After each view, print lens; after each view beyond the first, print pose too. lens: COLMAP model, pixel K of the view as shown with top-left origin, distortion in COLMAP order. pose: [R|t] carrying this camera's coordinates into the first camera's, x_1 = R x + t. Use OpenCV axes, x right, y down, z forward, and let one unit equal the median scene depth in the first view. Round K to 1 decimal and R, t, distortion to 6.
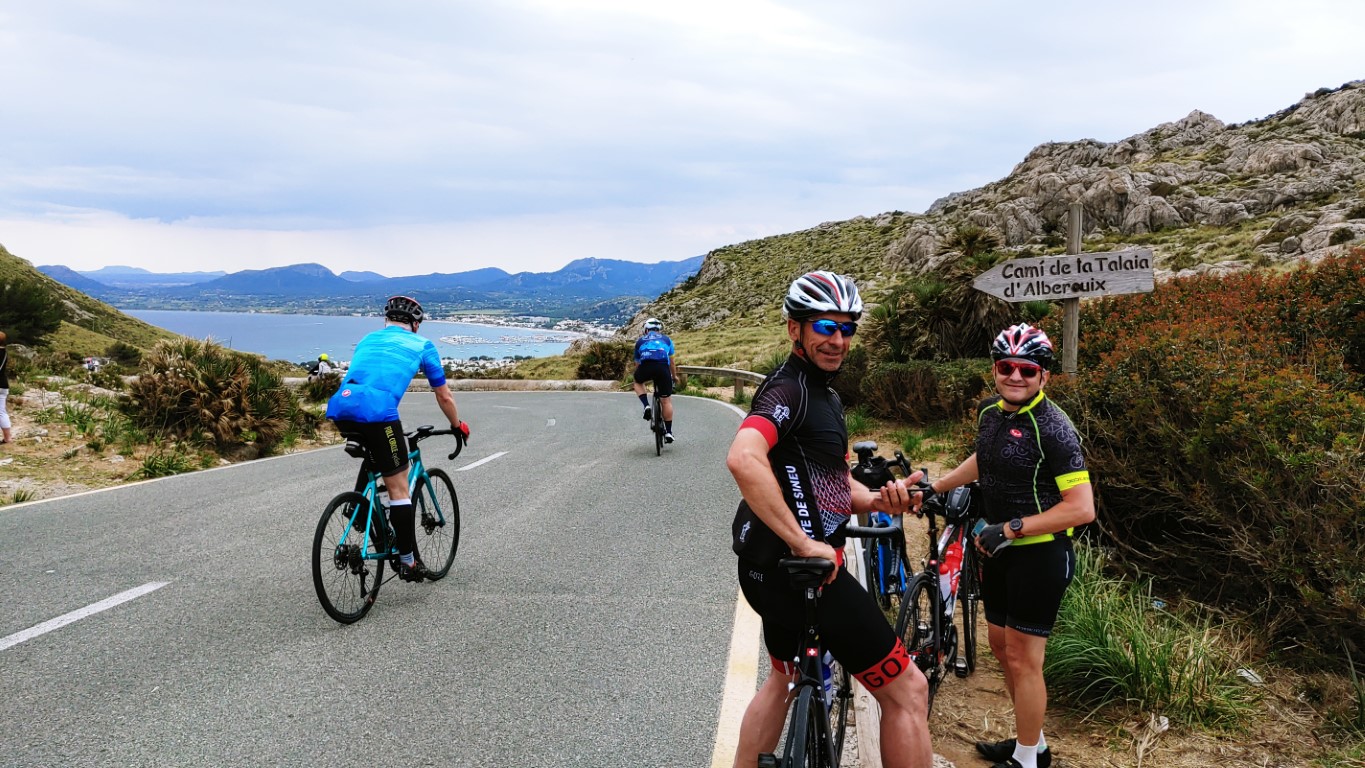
lens RADIAL K [[1132.3, 0, 682.5], [0, 1132.3, 384.0], [0, 0, 1]] dist [-0.003821, -0.008022]
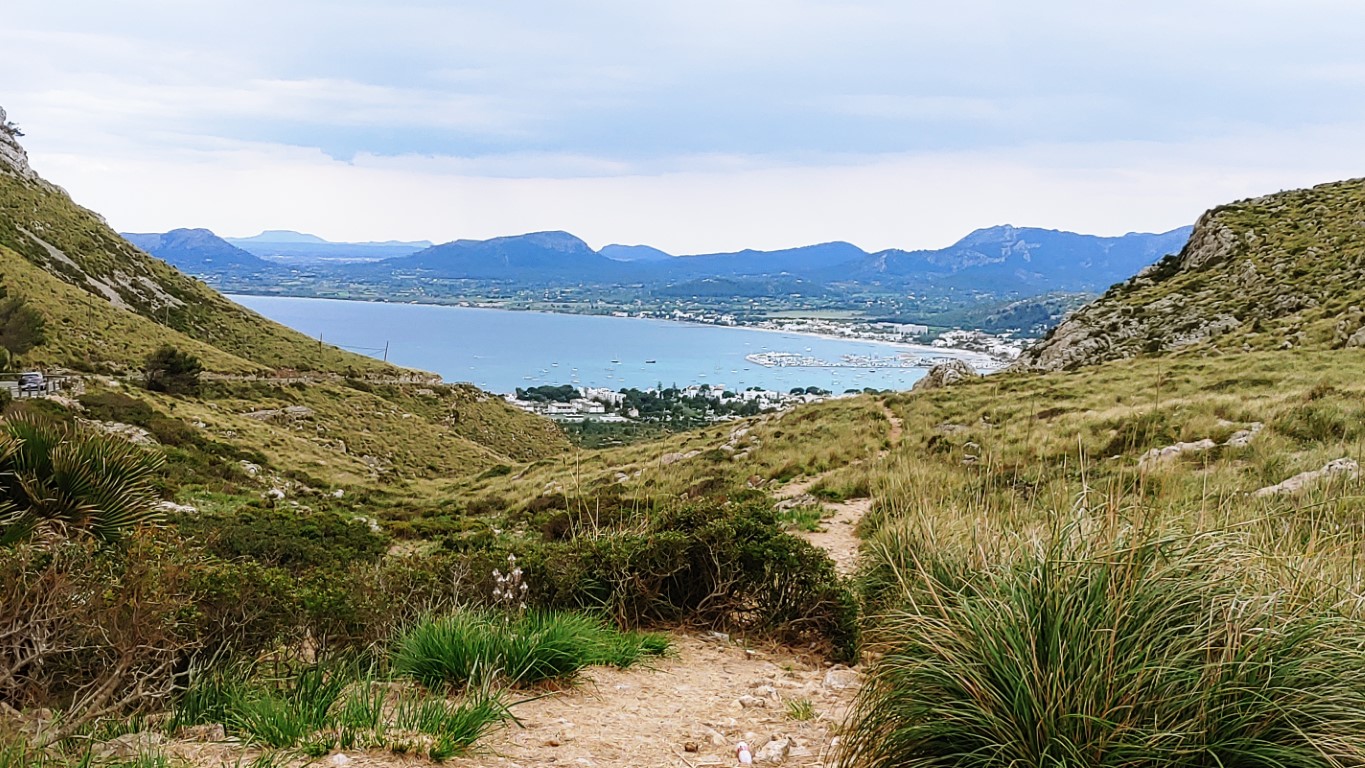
lens RADIAL K [[1804.9, 0, 682.5], [0, 1804.9, 384.0], [0, 0, 1]] dist [0.009708, -0.095913]
pose [[0.964168, 0.034287, -0.263066, 0.012300], [-0.041381, 0.998913, -0.021473, -0.005066], [0.262044, 0.031589, 0.964539, 0.104951]]
